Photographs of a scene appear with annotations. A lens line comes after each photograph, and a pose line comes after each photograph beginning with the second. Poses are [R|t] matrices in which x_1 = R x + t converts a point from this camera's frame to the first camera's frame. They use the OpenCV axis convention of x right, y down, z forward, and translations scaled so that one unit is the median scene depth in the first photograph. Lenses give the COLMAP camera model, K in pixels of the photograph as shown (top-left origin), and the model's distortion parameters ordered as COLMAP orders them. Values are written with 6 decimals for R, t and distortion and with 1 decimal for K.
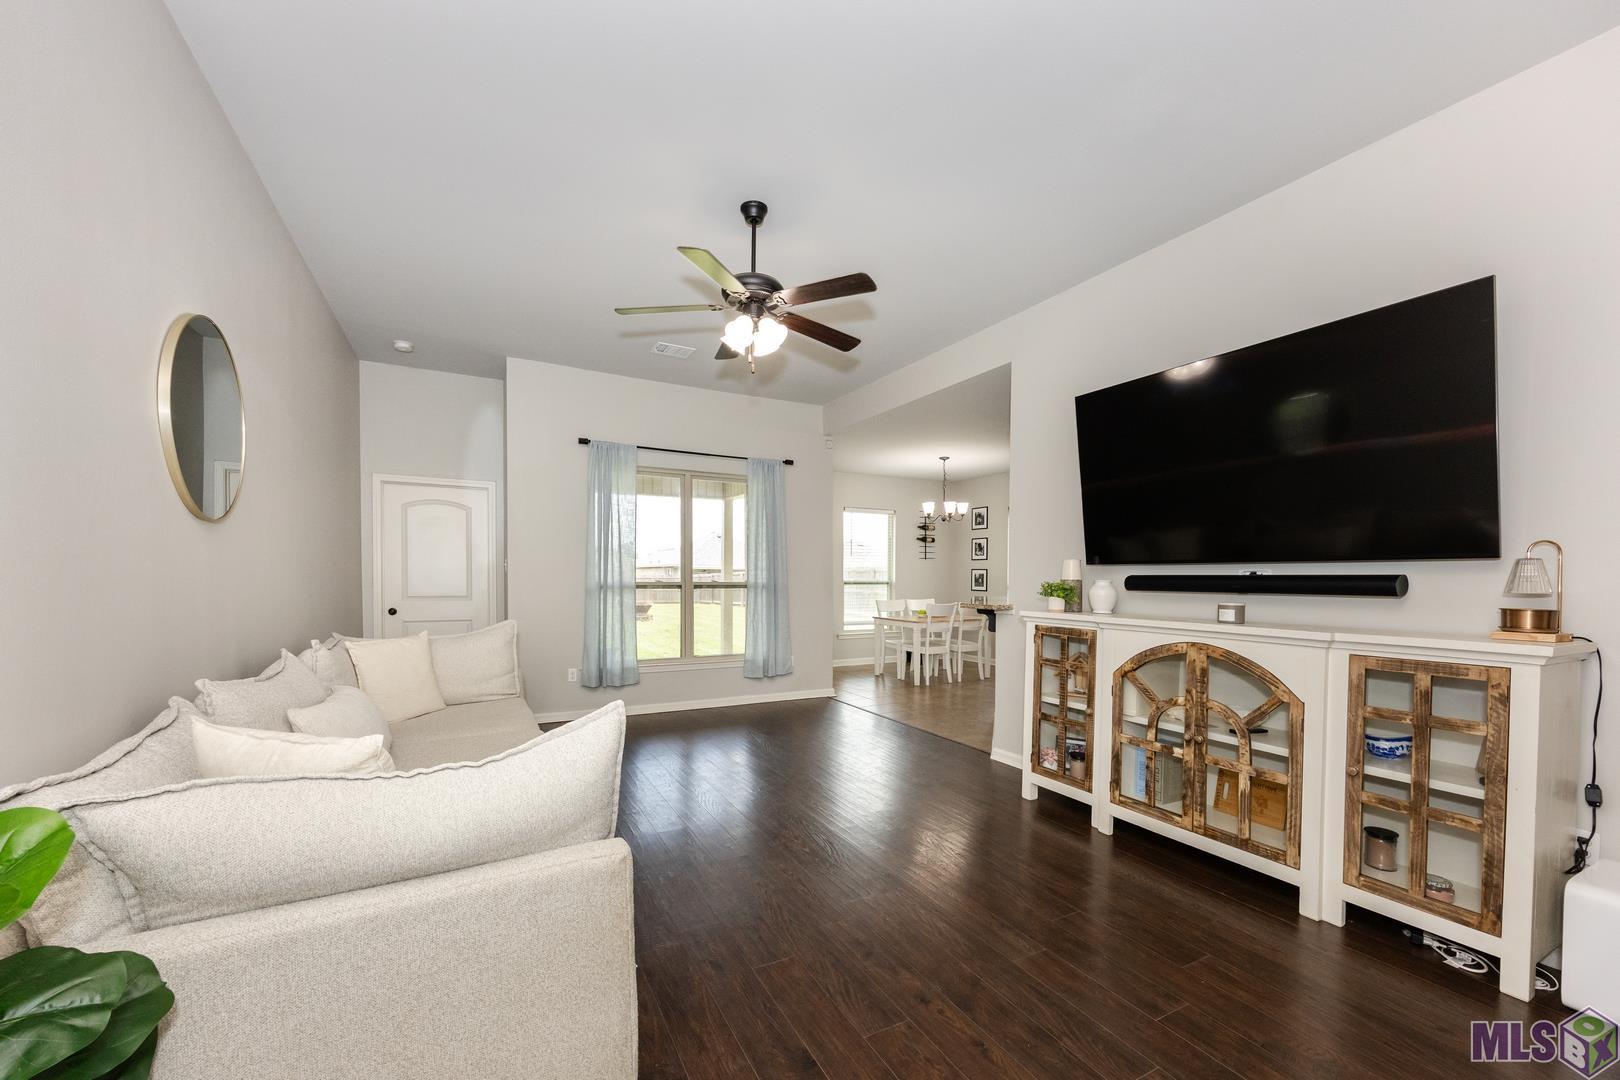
lens RADIAL K [[644.0, 0, 812.7], [0, 644.0, 597.5], [0, 0, 1]] dist [0.000272, 0.000005]
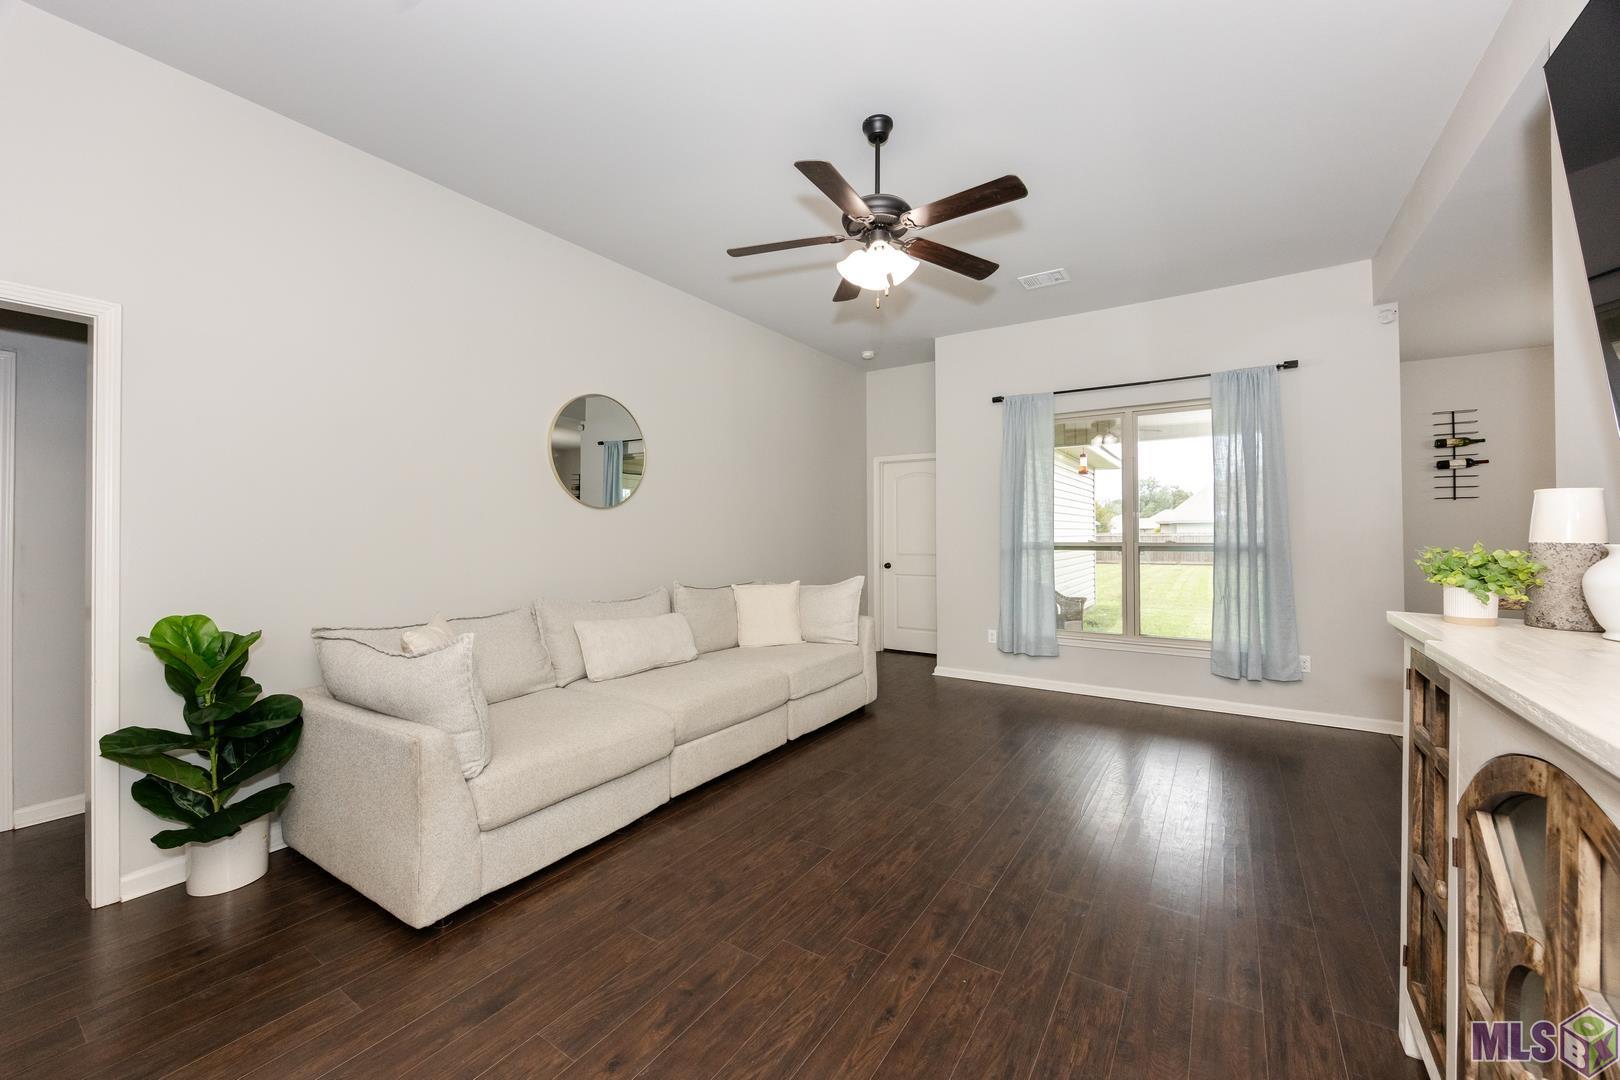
lens RADIAL K [[625.1, 0, 811.7], [0, 625.1, 533.4], [0, 0, 1]] dist [0.000141, 0.000010]
pose [[0.478135, -0.009493, -0.878235, 0.340518], [-0.019940, 0.999567, -0.021661, -0.011635], [0.878060, 0.027869, 0.477739, 0.293583]]
